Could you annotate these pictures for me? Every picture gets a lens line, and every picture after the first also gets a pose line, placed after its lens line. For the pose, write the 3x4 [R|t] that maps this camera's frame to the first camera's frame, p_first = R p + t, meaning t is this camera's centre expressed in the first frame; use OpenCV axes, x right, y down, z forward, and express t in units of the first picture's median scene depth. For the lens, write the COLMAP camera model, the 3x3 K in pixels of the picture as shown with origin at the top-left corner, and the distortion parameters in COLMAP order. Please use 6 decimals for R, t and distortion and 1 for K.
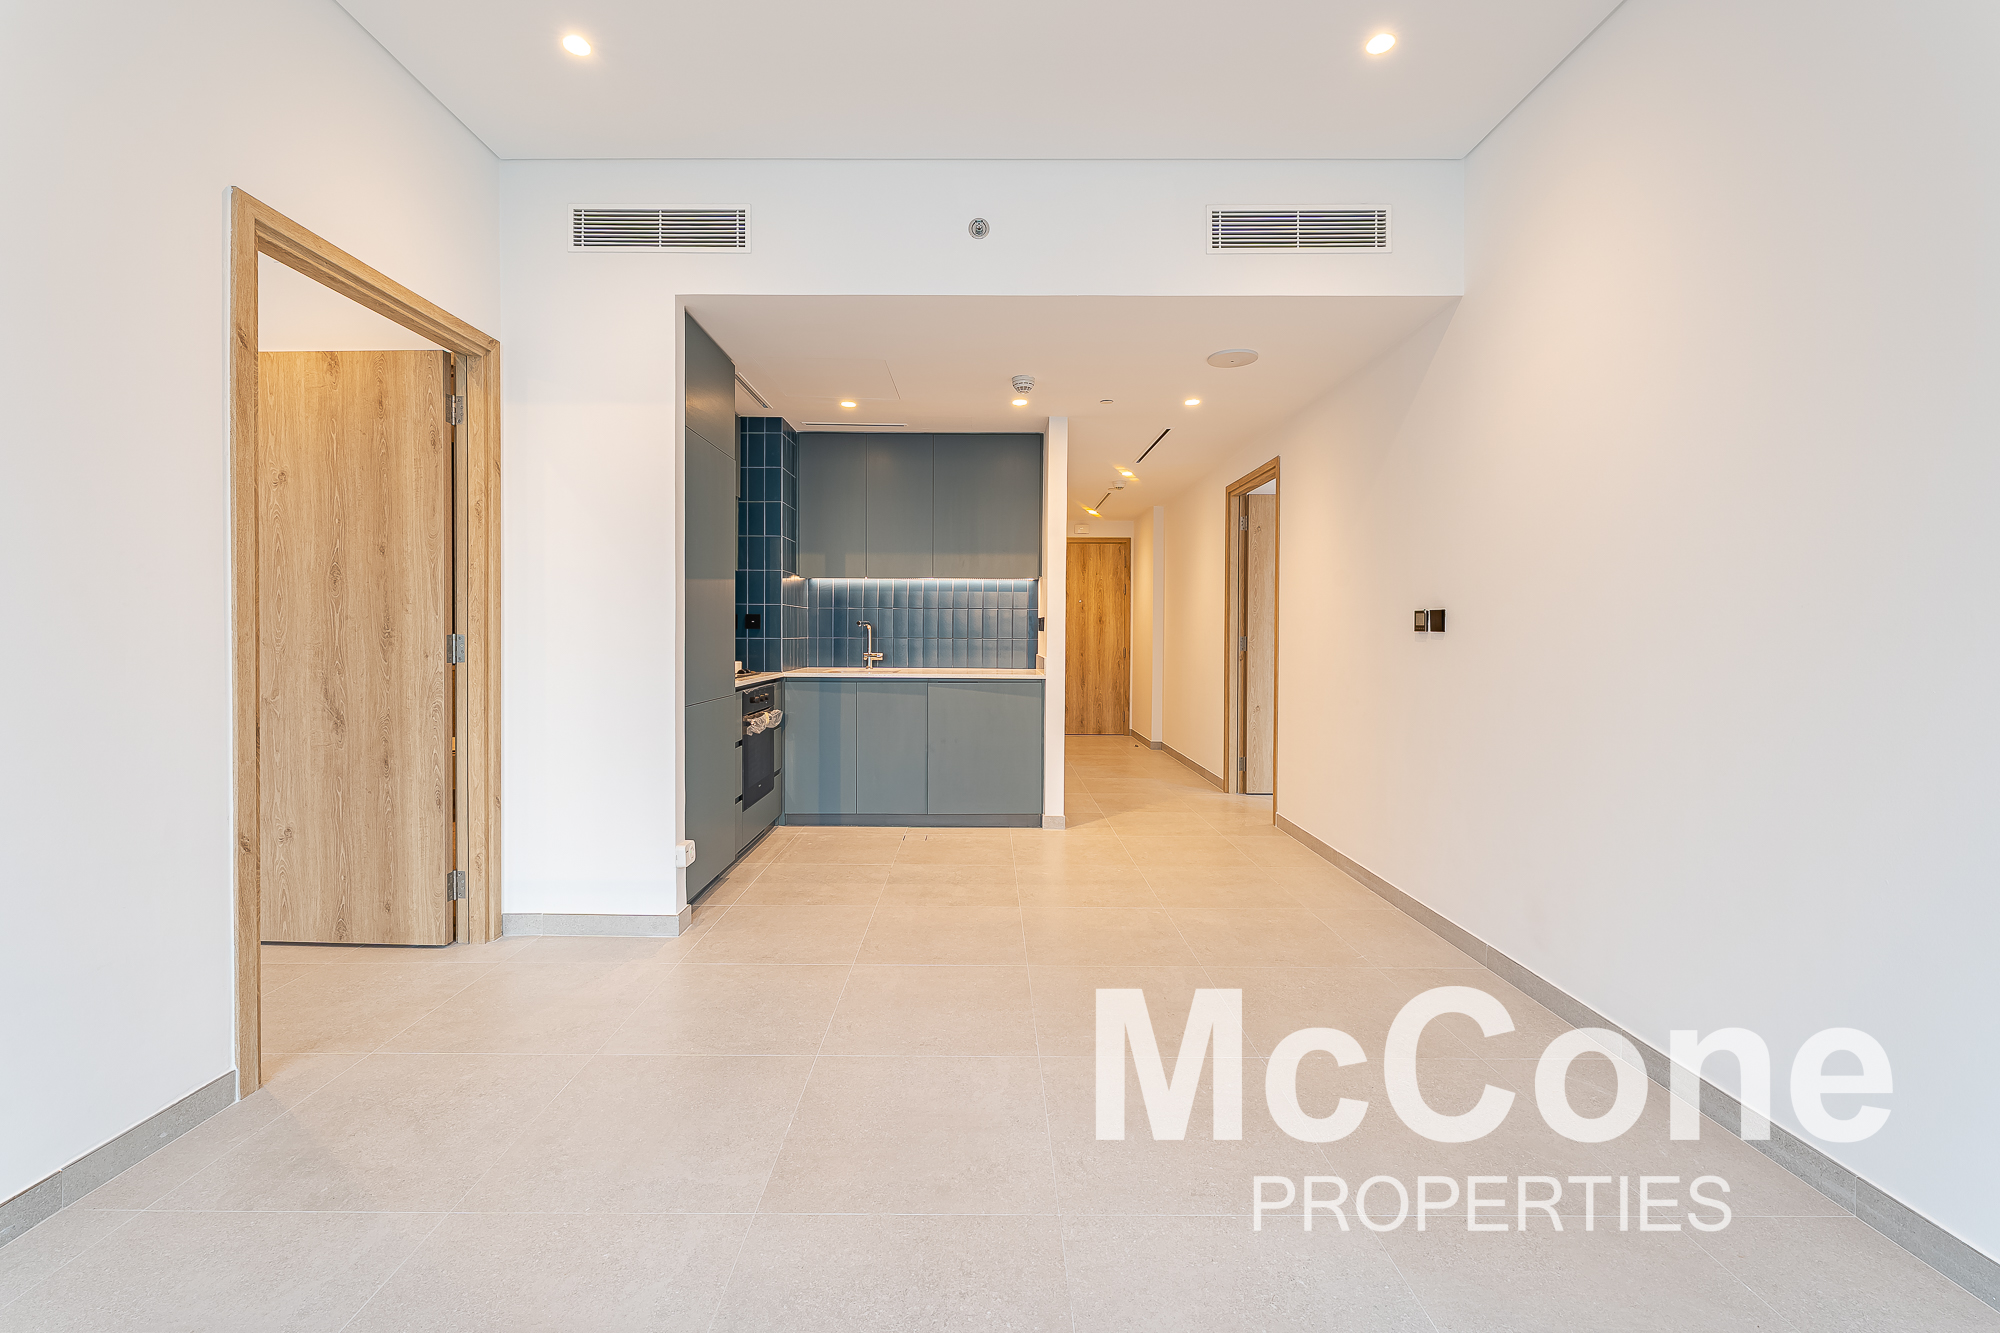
lens RADIAL K [[794.6, 0, 969.4], [0, 794.6, 641.2], [0, 0, 1]] dist [-0.000654, -0.000097]
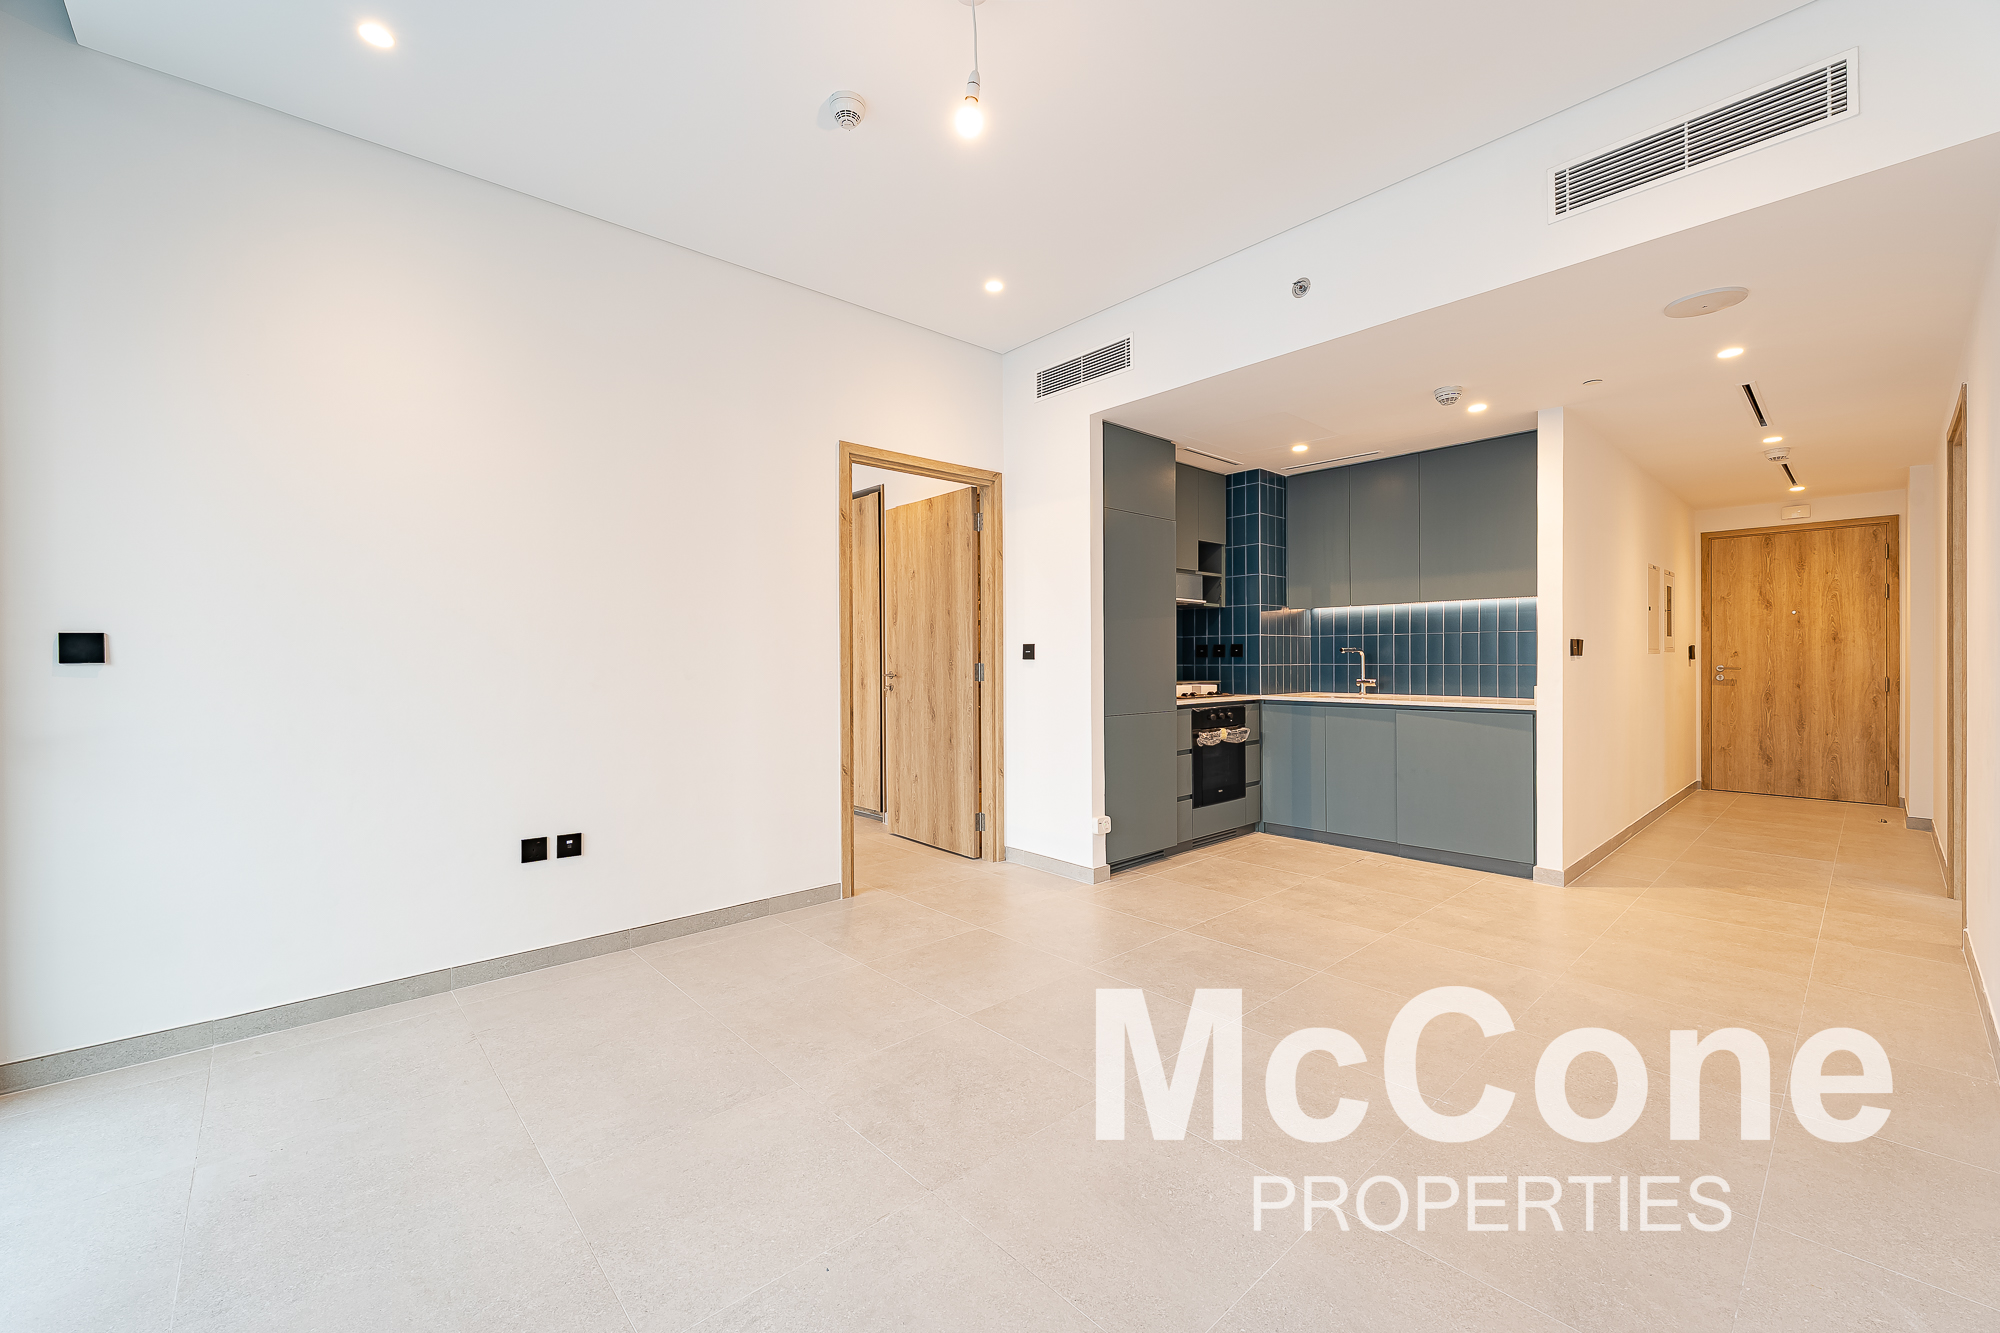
lens RADIAL K [[774.4, 0, 1003.9], [0, 774.4, 663.0], [0, 0, 1]] dist [0.000307, 0.000246]
pose [[0.681884, -0.004942, -0.731444, 0.519097], [0.000150, 0.999978, -0.006616, 0.000933], [0.731460, 0.004402, 0.681870, -0.018279]]
